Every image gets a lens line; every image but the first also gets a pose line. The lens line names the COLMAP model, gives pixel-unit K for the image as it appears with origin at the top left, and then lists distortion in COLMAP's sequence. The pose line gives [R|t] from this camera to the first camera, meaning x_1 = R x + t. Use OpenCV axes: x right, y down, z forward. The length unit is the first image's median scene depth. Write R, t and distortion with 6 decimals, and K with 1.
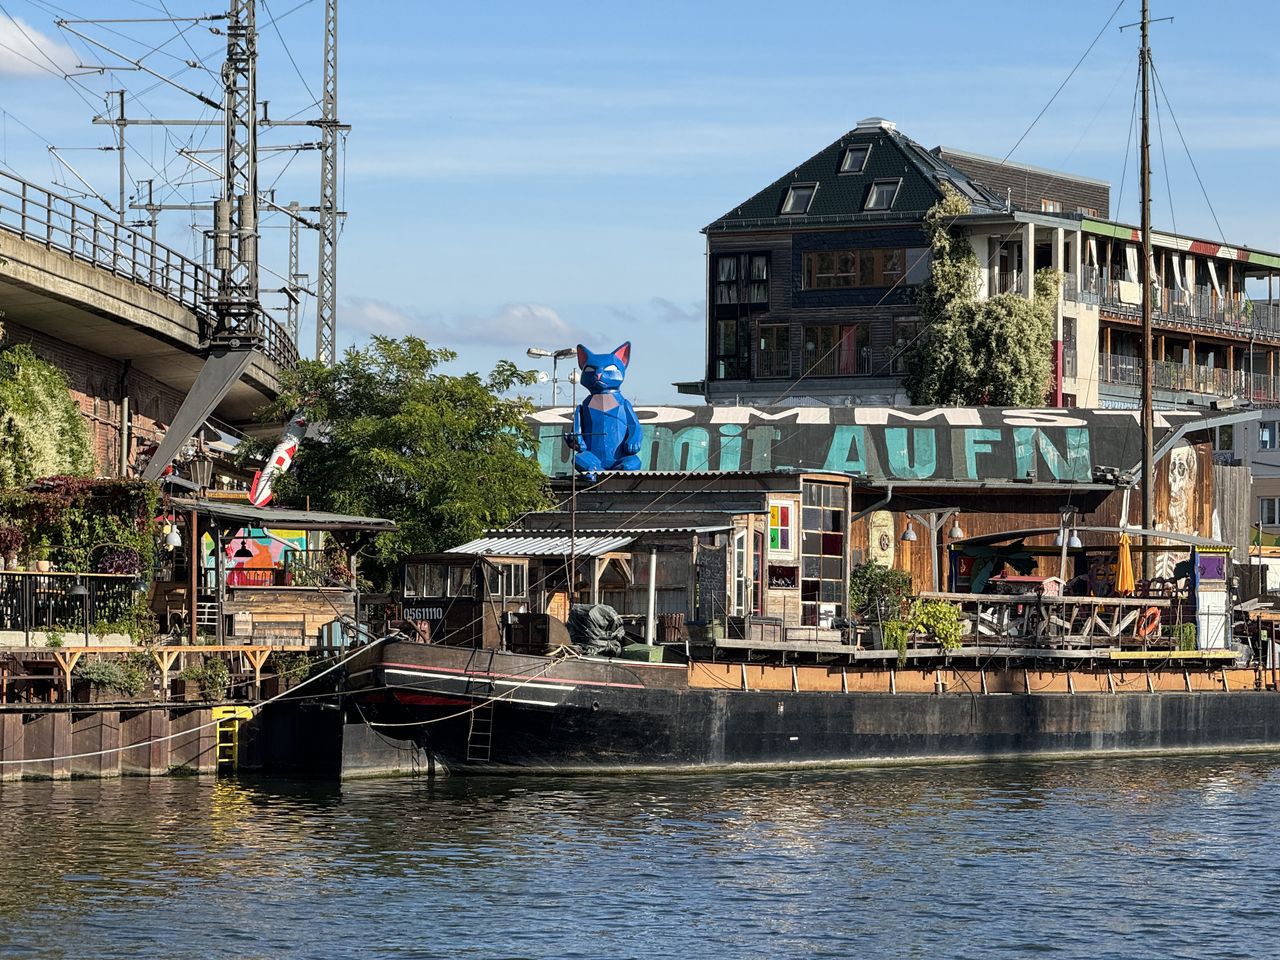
lens RADIAL K [[4464.8, 0, 640.0], [0, 4464.8, 480.0], [0, 0, 1]] dist [0.147898, 0.324114]
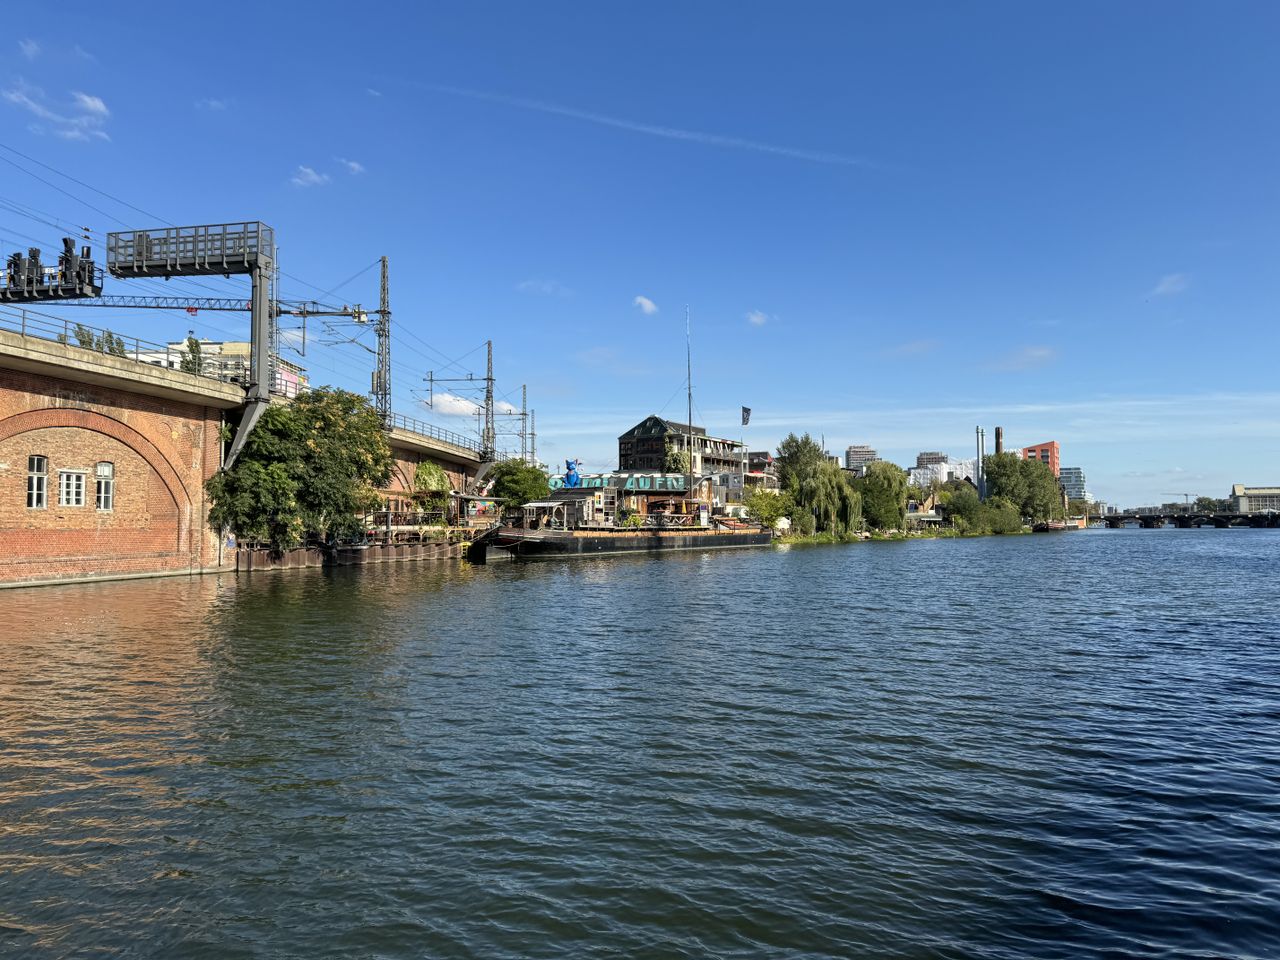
lens RADIAL K [[884.2, 0, 641.2], [0, 884.2, 457.7], [0, 0, 1]] dist [0.036367, -0.000855]
pose [[0.999894, -0.012547, 0.007349, 0.061073], [0.012829, 0.999126, -0.039788, 0.004267], [-0.006844, 0.039878, 0.999181, 0.118504]]
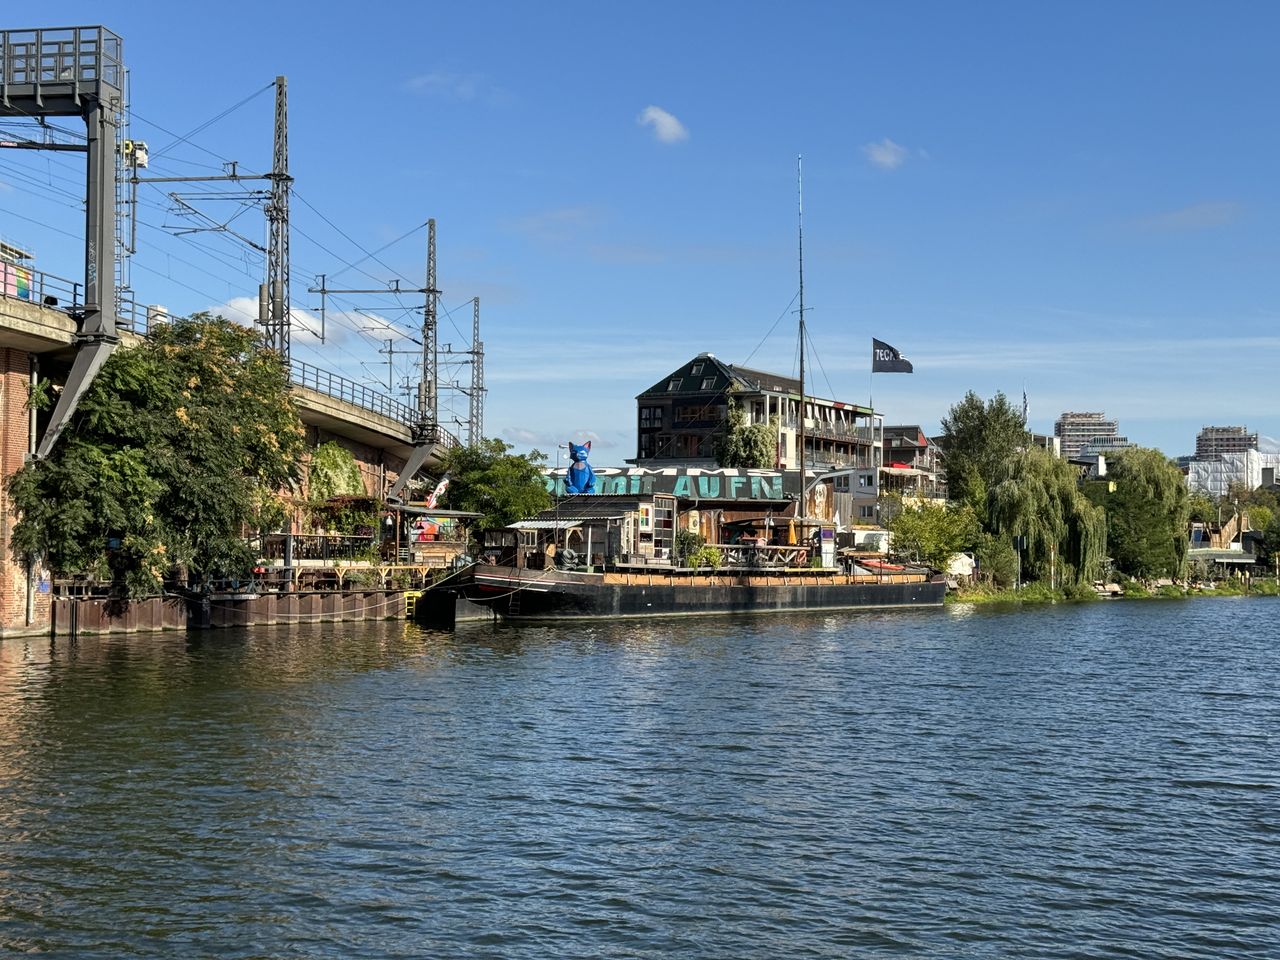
lens RADIAL K [[1769.4, 0, 640.0], [0, 1769.4, 480.0], [0, 0, 1]] dist [0.037386, 0.066563]
pose [[0.999985, 0.000547, 0.005384, 0.021337], [-0.000485, 0.999935, -0.011369, 0.001396], [-0.005390, 0.011367, 0.999921, 0.041732]]
